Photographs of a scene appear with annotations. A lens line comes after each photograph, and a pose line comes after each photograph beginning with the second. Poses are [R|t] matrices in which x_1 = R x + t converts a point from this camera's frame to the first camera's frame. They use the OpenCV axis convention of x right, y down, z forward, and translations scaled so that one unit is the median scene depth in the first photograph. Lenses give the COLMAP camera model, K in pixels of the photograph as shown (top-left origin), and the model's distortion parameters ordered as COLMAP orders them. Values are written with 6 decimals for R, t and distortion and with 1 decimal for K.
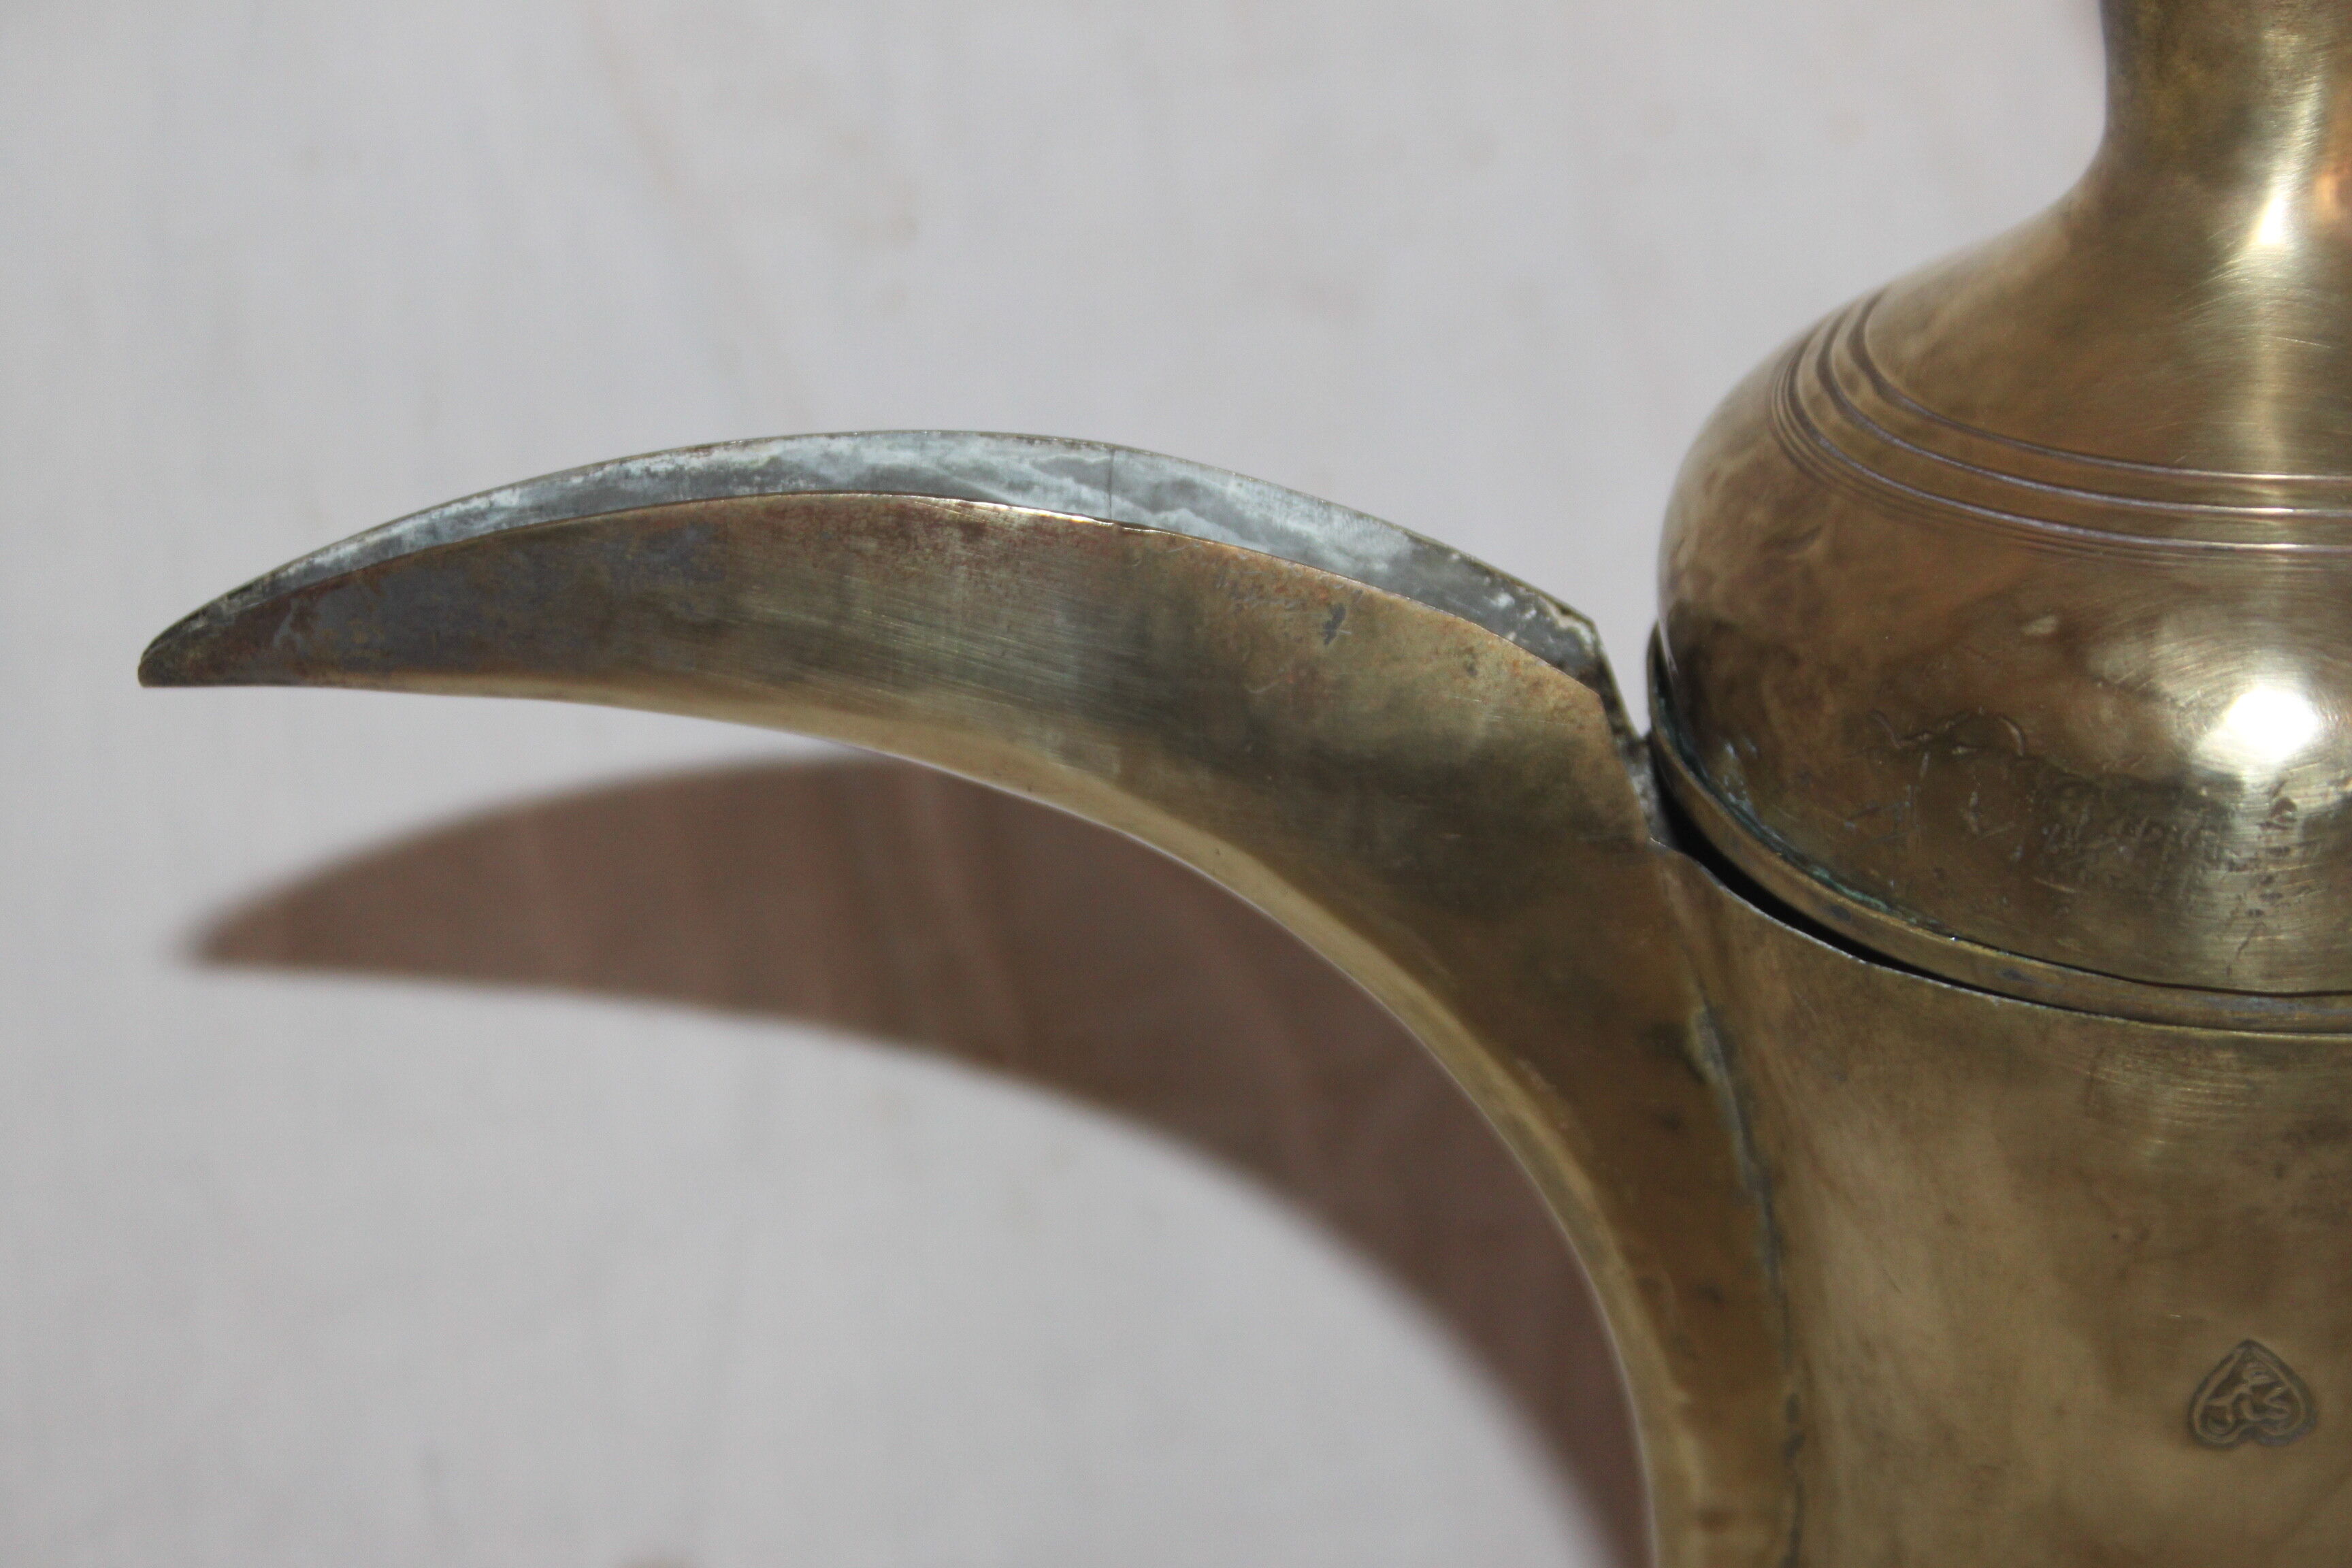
lens RADIAL K [[5926.2, 0, 1176.0], [0, 5926.2, 784.0], [0, 0, 1]] dist [0.050470, 0.592357]
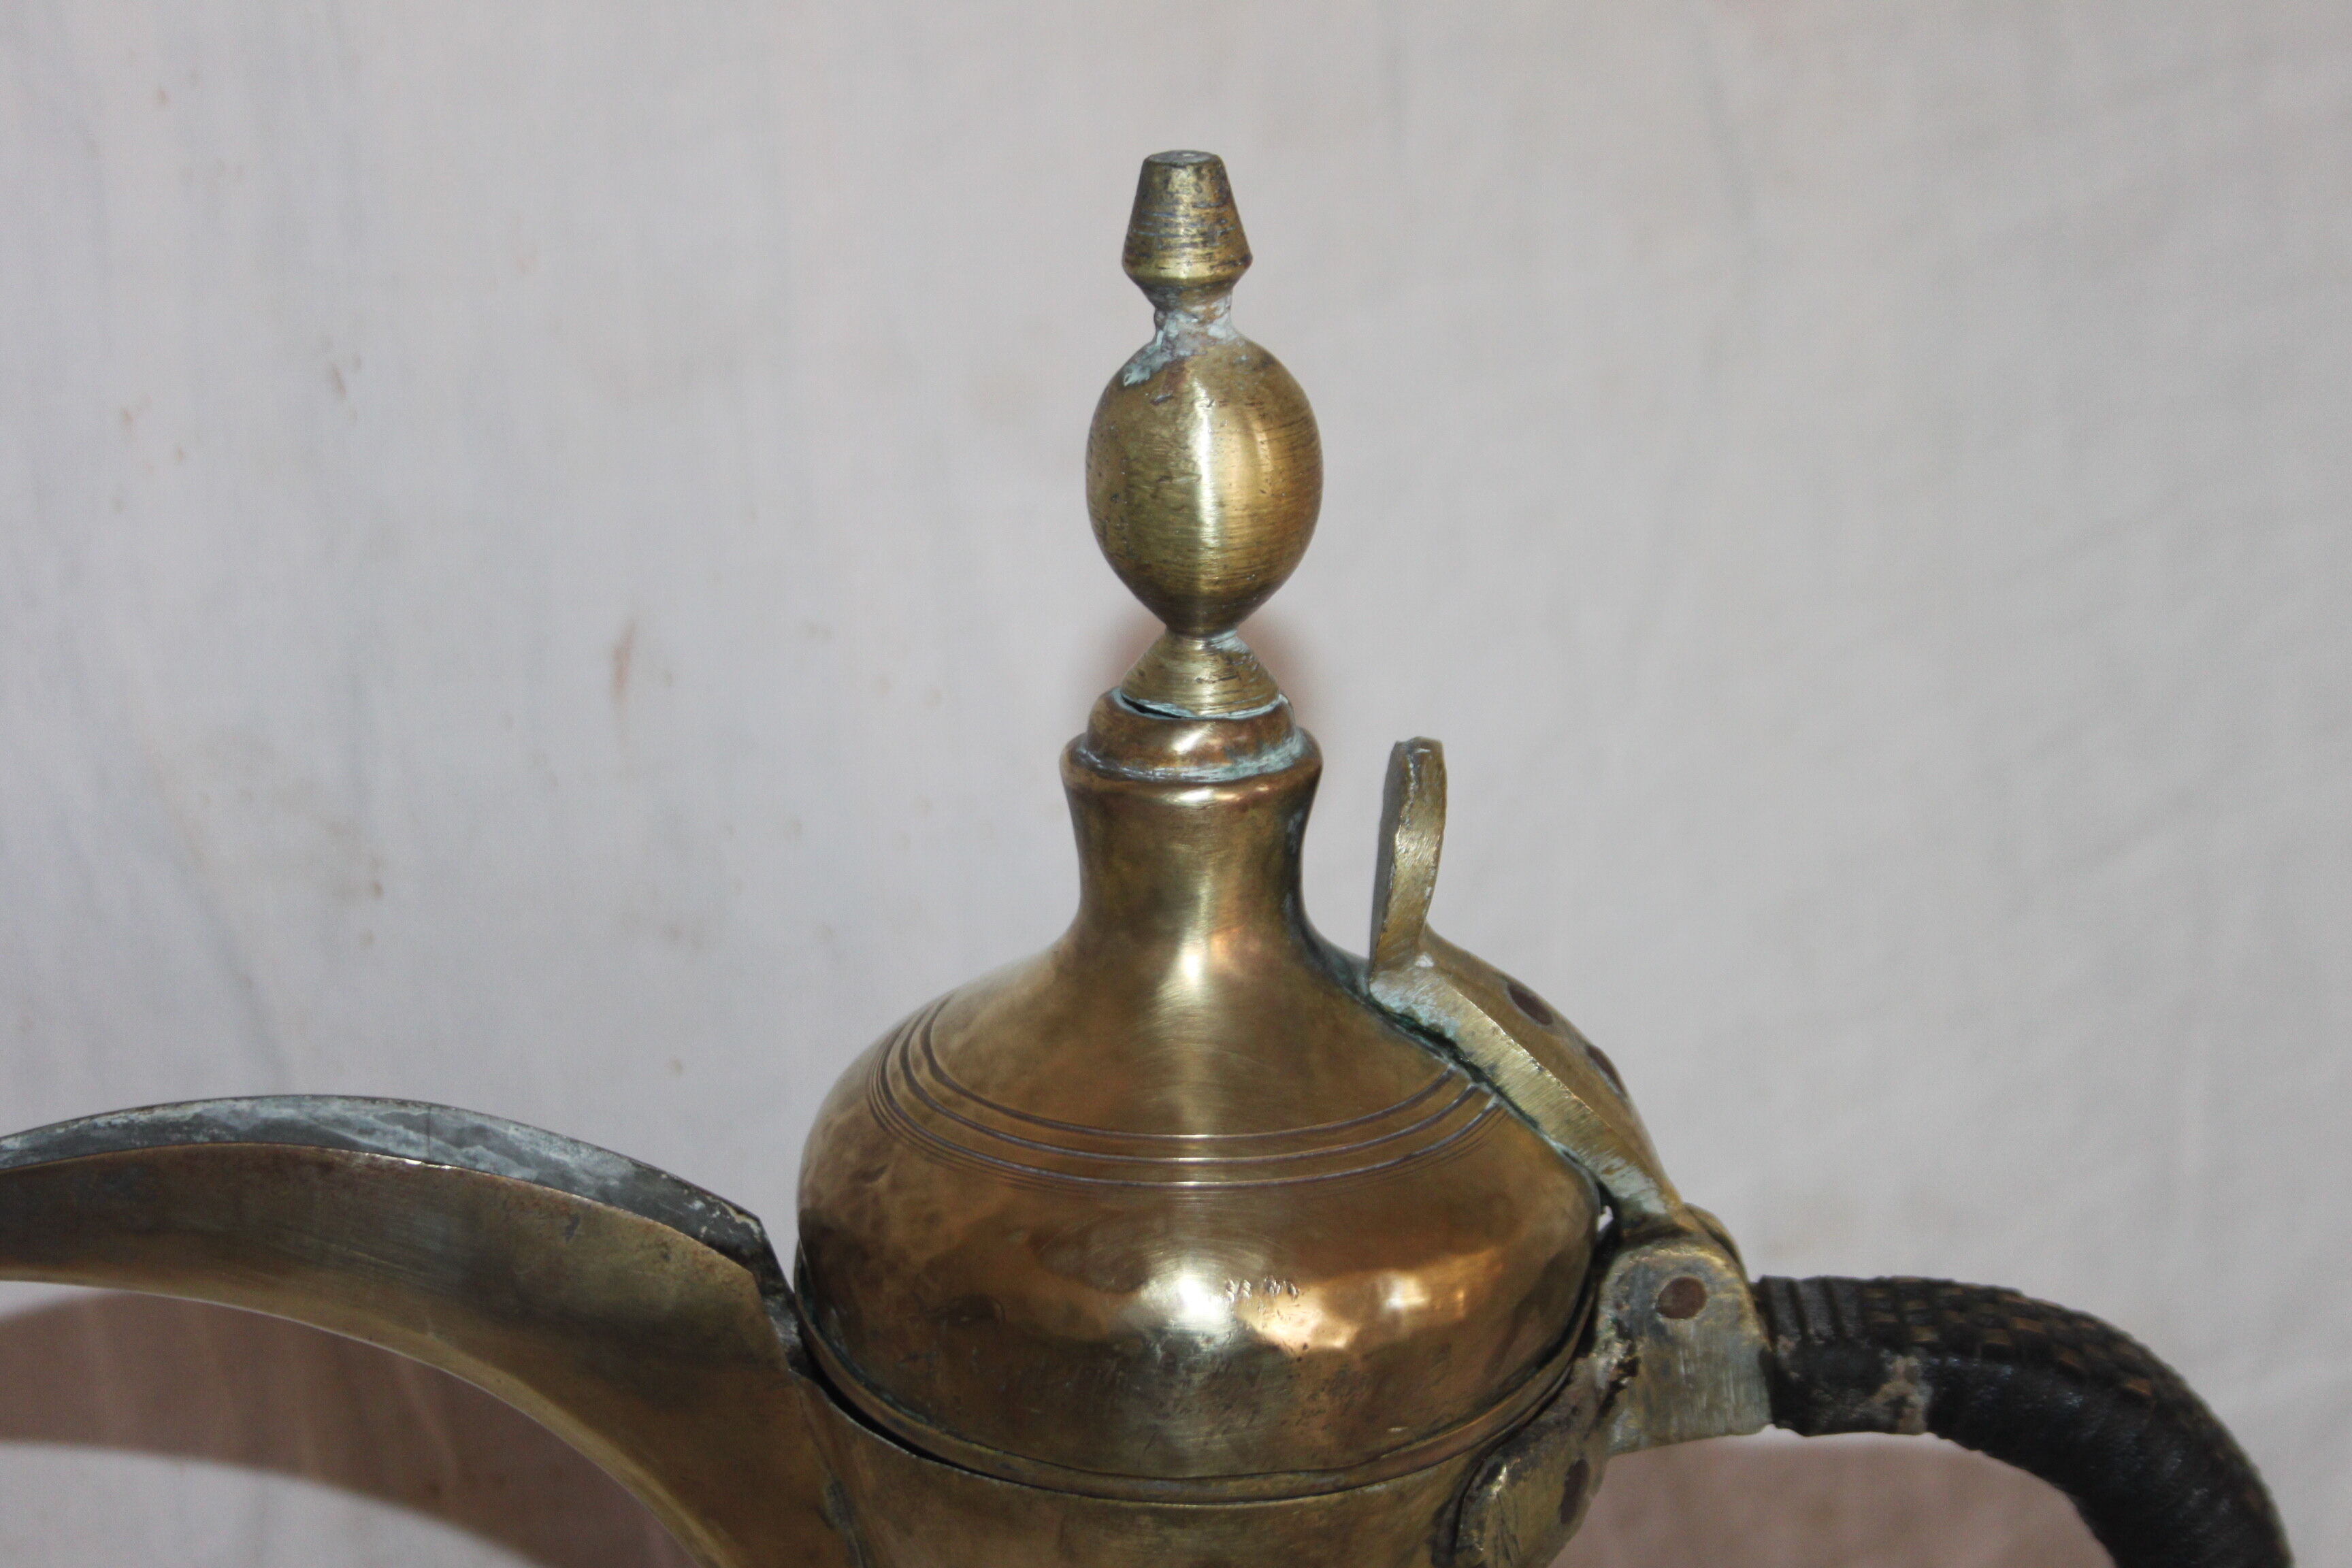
lens RADIAL K [[4786.0, 0, 1176.0], [0, 4786.0, 784.0], [0, 0, 1]] dist [0.035751, 0.192085]
pose [[0.997134, -0.001939, 0.075625, 0.086080], [0.007905, 0.996869, -0.078677, -0.041689], [-0.075236, 0.079050, 0.994028, -0.212632]]
